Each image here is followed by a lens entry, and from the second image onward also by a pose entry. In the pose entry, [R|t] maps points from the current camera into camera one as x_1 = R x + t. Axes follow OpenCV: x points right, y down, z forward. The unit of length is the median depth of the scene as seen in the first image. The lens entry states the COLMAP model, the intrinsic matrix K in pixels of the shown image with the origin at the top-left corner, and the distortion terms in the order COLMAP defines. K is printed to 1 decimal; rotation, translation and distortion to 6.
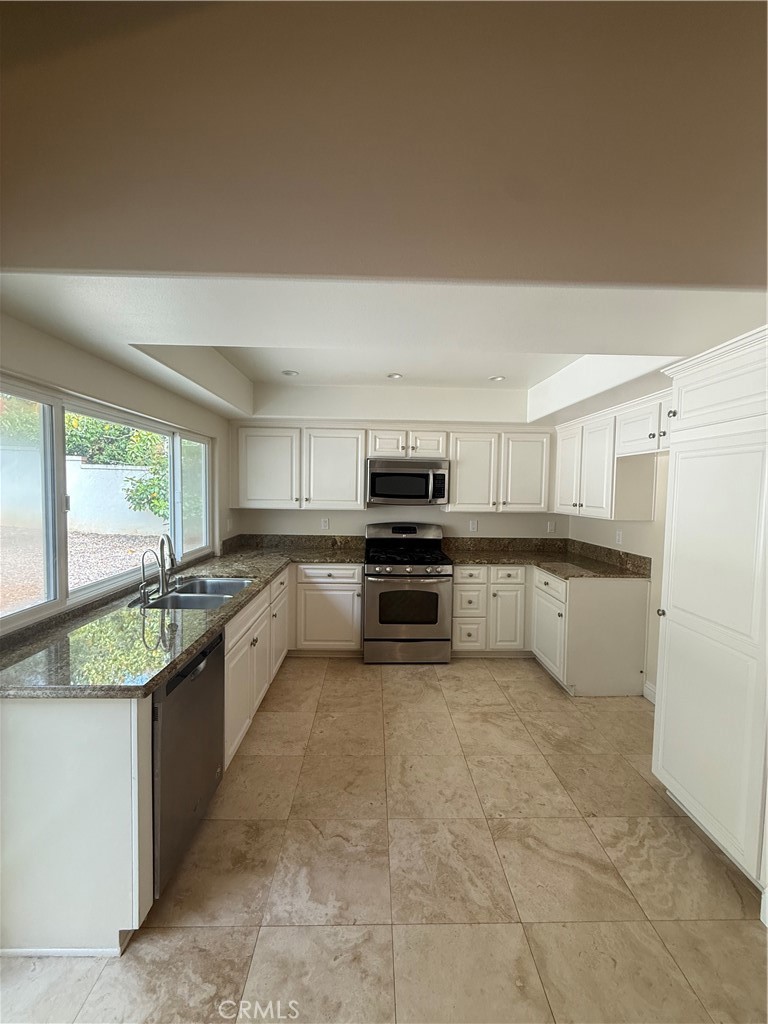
lens RADIAL K [[407.1, 0, 385.5], [0, 407.1, 507.4], [0, 0, 1]] dist [-0.000033, -0.000066]
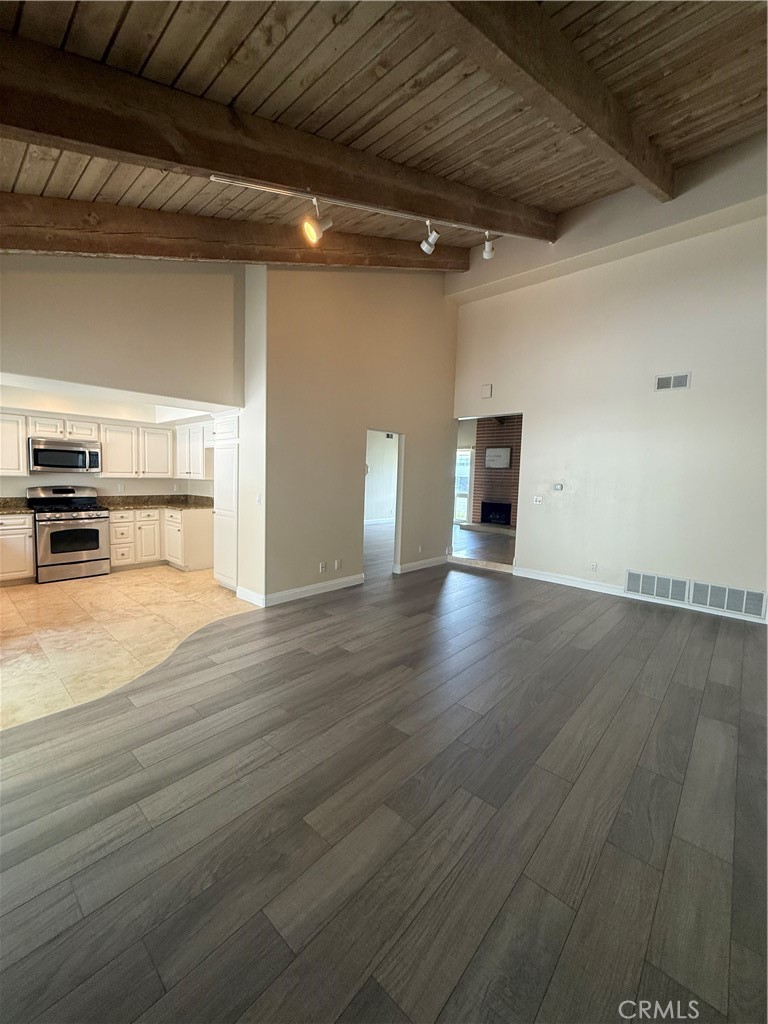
lens RADIAL K [[407.1, 0, 385.5], [0, 407.1, 507.4], [0, 0, 1]] dist [-0.000033, -0.000066]
pose [[0.686826, -0.052371, 0.724933, -0.233423], [0.016571, 0.998270, 0.056417, 0.056459], [-0.726633, -0.026735, 0.686505, -0.834587]]
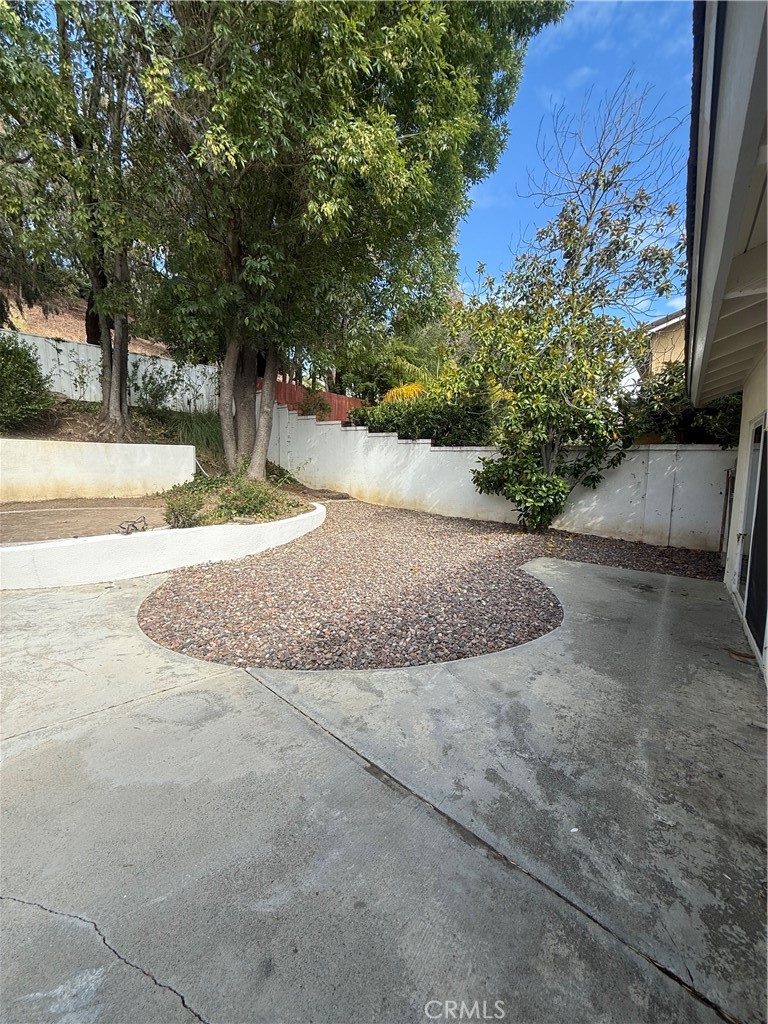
lens RADIAL K [[407.1, 0, 385.5], [0, 407.1, 507.4], [0, 0, 1]] dist [-0.000033, -0.000066]
pose [[0.791370, 0.048359, -0.609422, -0.219973], [-0.019595, 0.998361, 0.053777, -0.006901], [0.611023, -0.030615, 0.791021, 0.125867]]
